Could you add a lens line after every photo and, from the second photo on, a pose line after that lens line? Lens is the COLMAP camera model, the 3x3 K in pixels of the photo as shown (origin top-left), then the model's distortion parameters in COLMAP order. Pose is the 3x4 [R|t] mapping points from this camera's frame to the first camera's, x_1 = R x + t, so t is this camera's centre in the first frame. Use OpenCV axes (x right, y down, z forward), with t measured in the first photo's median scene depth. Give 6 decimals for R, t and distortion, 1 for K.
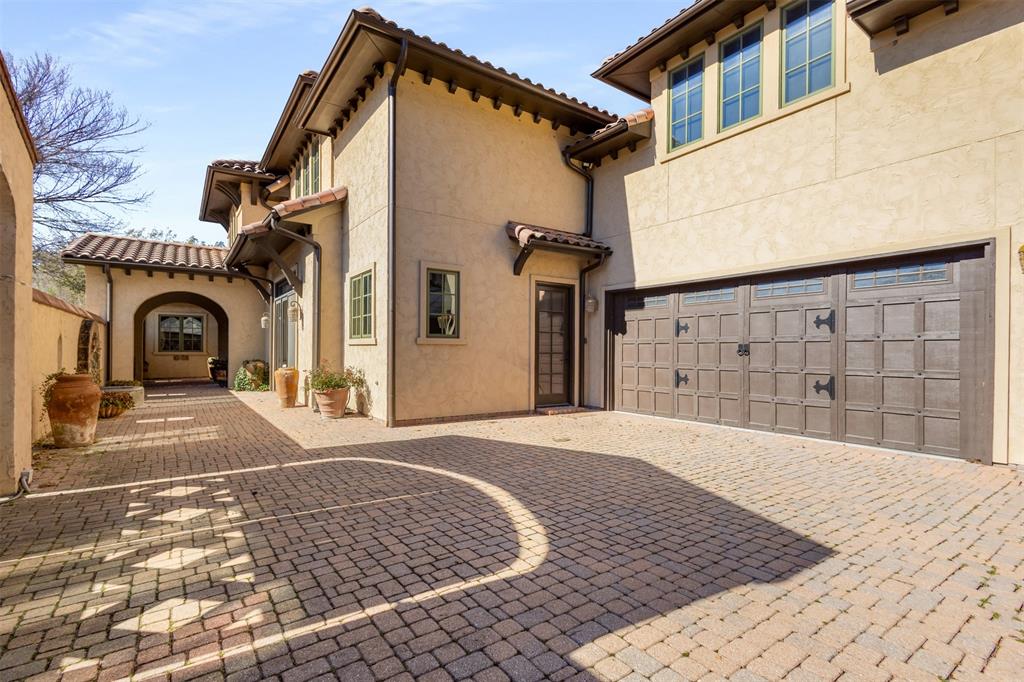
lens RADIAL K [[475.0, 0, 510.0], [0, 475.0, 341.8], [0, 0, 1]] dist [0.005366, 0.000753]
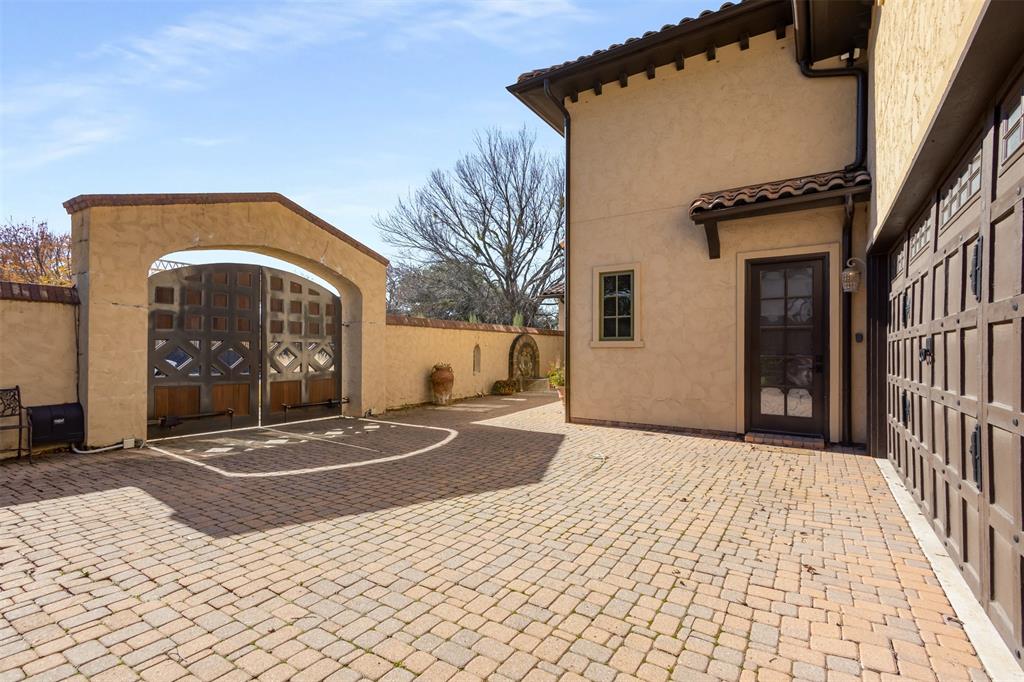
lens RADIAL K [[475.0, 0, 510.0], [0, 475.0, 341.8], [0, 0, 1]] dist [0.005366, 0.000753]
pose [[0.379235, -0.022392, -0.925030, 0.705976], [0.014436, 0.999729, -0.018281, 0.009219], [0.925188, -0.006421, 0.379455, 0.437125]]
